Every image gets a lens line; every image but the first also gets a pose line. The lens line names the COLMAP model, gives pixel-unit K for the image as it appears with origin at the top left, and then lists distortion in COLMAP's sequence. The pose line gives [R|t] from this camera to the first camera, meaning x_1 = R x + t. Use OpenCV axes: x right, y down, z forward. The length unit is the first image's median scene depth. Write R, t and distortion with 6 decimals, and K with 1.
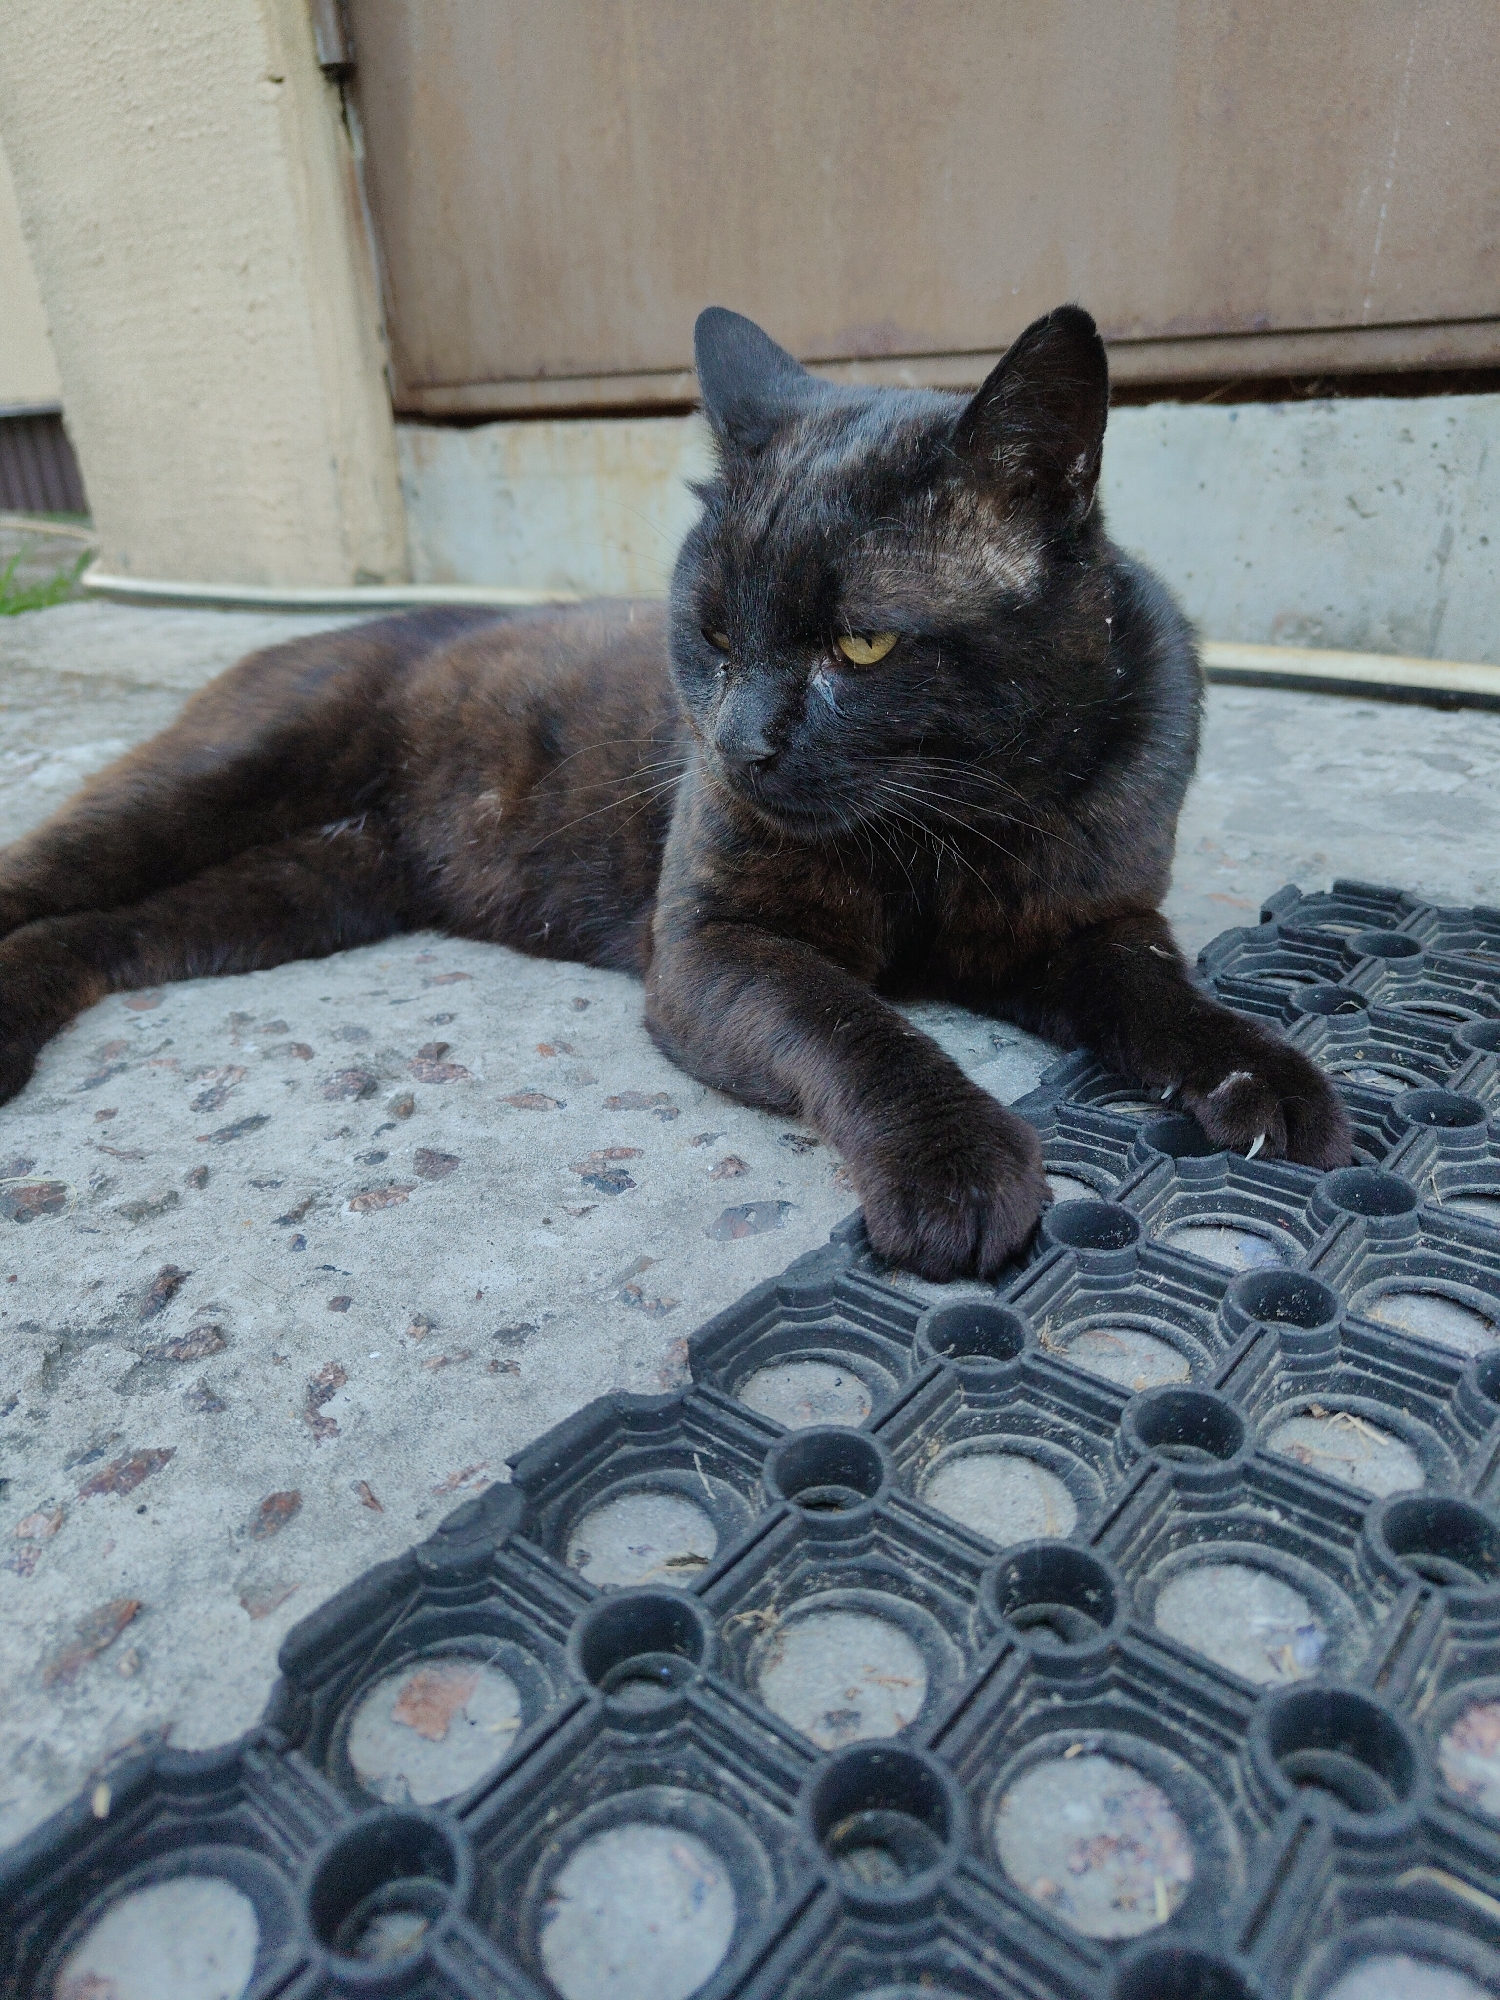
lens RADIAL K [[1413.3, 0, 747.7], [0, 1413.3, 997.5], [0, 0, 1]] dist [-0.006462, 0.006406]
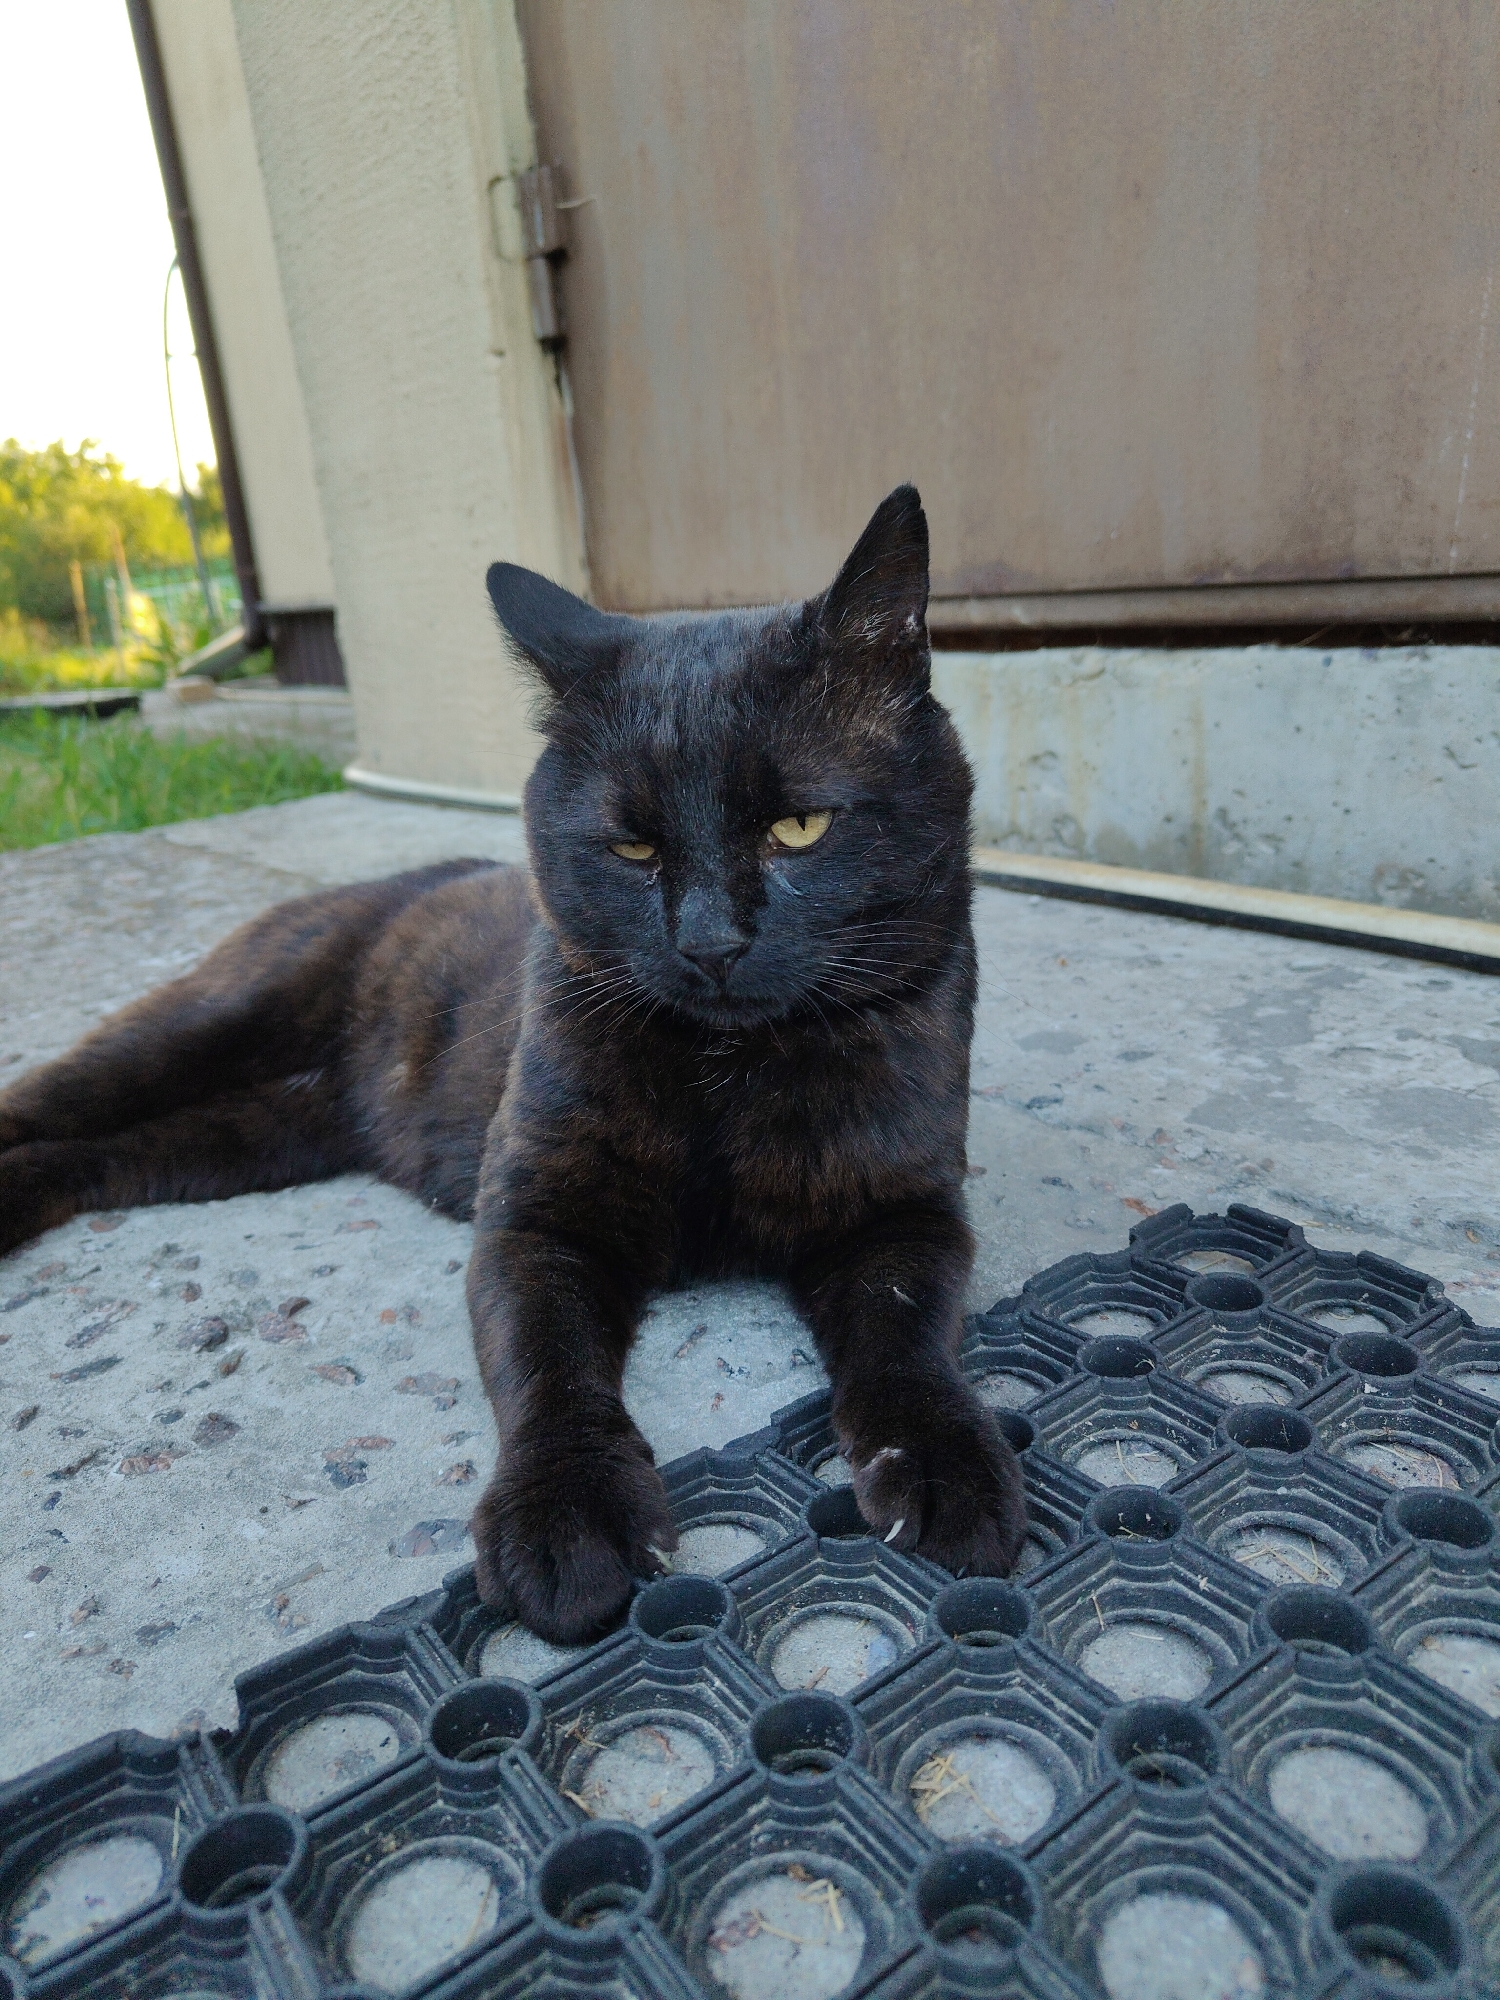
lens RADIAL K [[1413.3, 0, 754.8], [0, 1413.3, 1007.0], [0, 0, 1]] dist [-0.006462, 0.006406]
pose [[0.974028, 0.050197, -0.220795, 0.299163], [-0.071962, 0.993187, -0.091661, -0.099826], [0.214689, 0.105170, 0.971004, 0.019076]]
